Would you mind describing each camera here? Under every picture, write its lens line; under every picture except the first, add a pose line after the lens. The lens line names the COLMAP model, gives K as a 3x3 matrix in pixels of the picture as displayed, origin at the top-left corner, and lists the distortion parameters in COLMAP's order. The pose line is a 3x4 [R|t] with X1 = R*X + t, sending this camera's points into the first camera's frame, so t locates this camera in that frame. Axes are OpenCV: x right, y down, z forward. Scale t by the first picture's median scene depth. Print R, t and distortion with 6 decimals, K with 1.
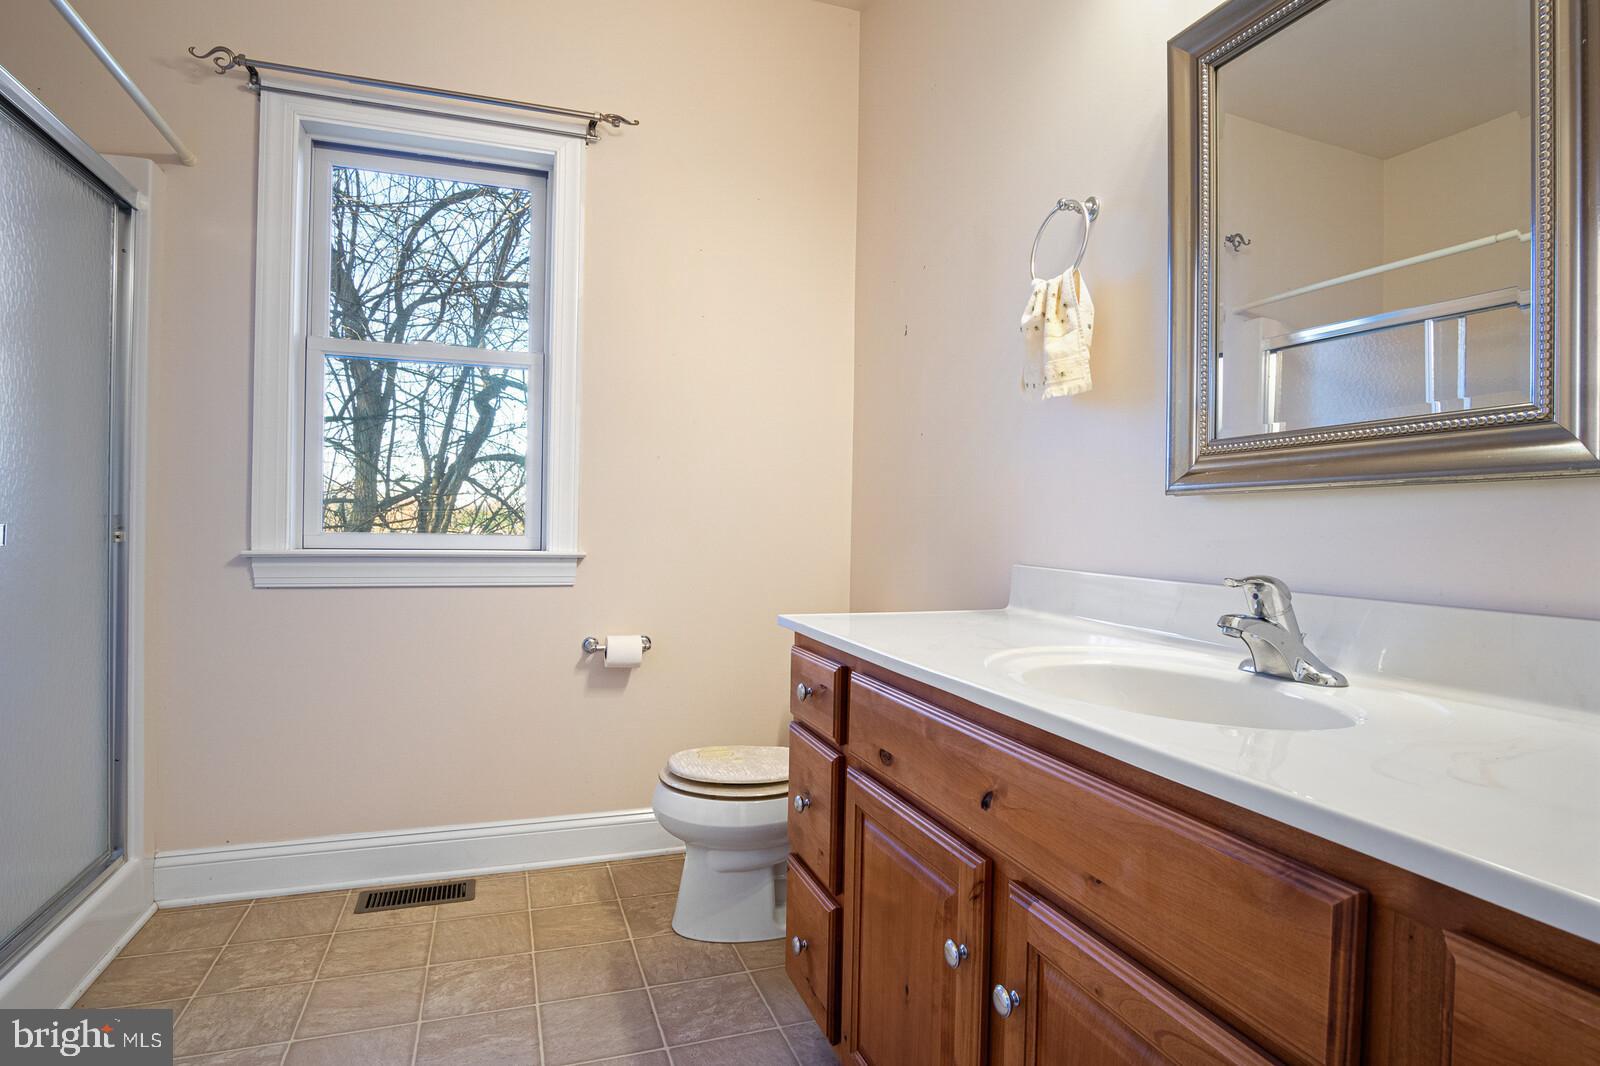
lens RADIAL K [[866.1, 0, 802.7], [0, 866.1, 513.7], [0, 0, 1]] dist [0.009519, 0.000055]
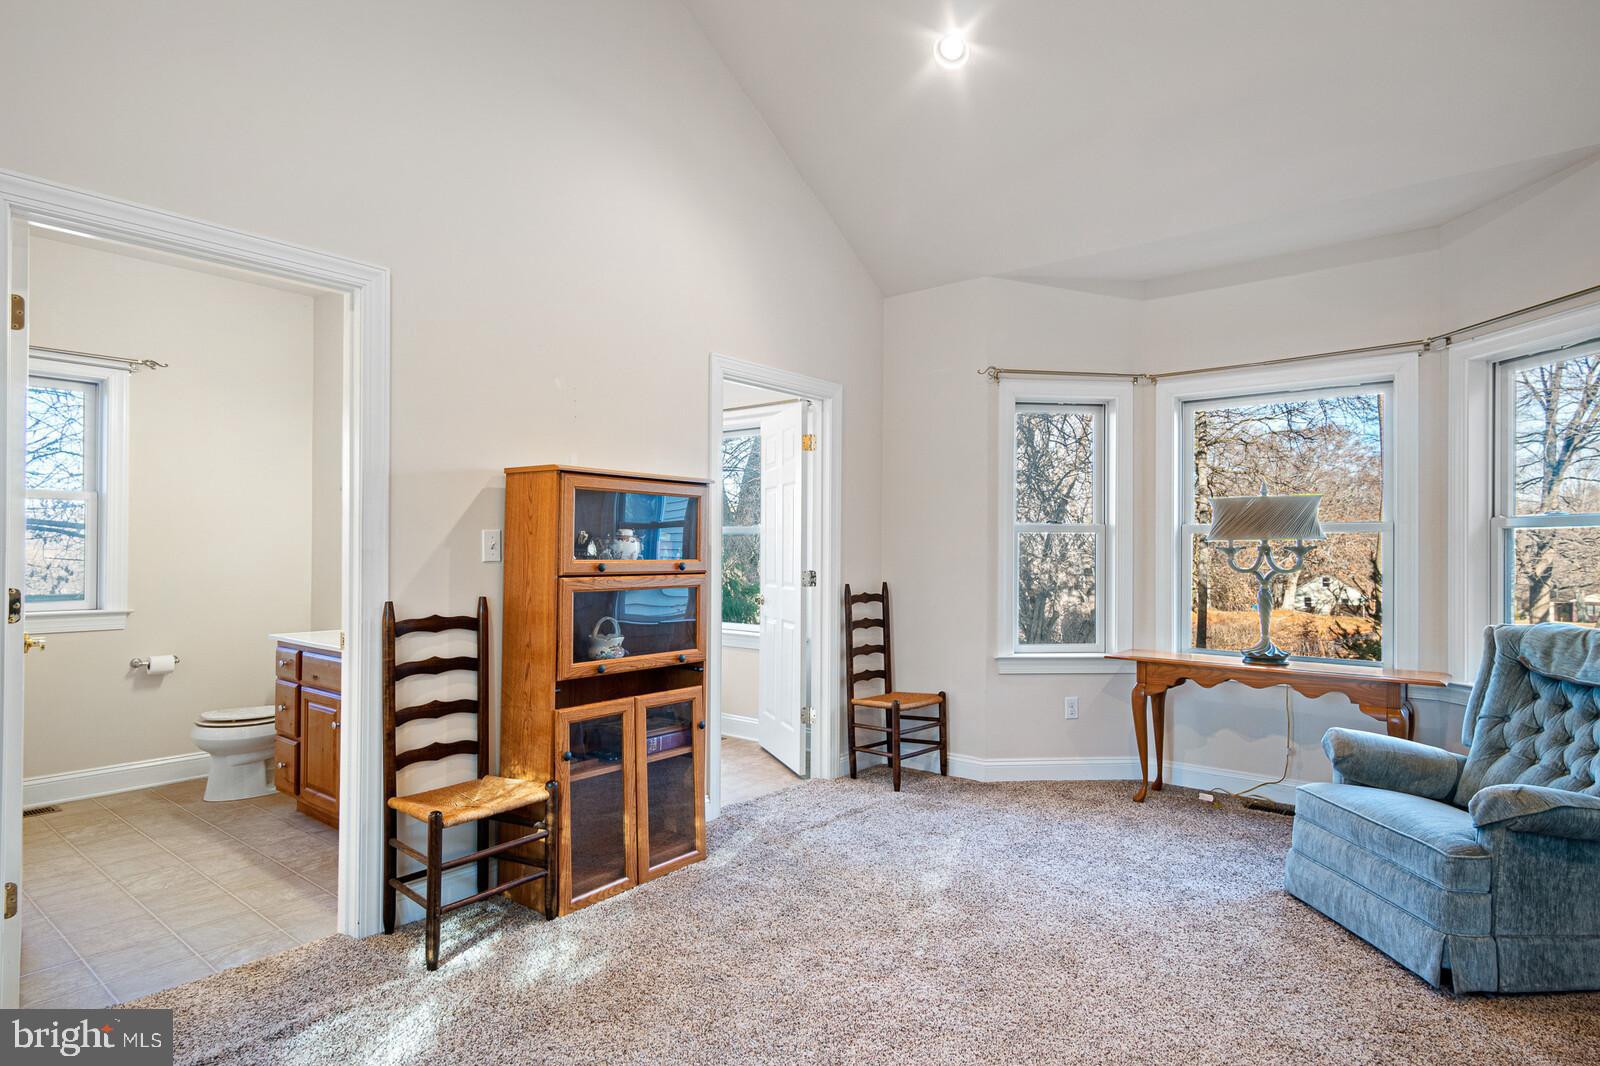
lens RADIAL K [[845.7, 0, 803.0], [0, 845.7, 541.2], [0, 0, 1]] dist [0.003192, -0.000236]
pose [[0.849934, -0.011687, 0.526760, -0.002734], [0.009226, 0.999931, 0.007300, -0.103957], [-0.526808, -0.001345, 0.849983, -1.294820]]
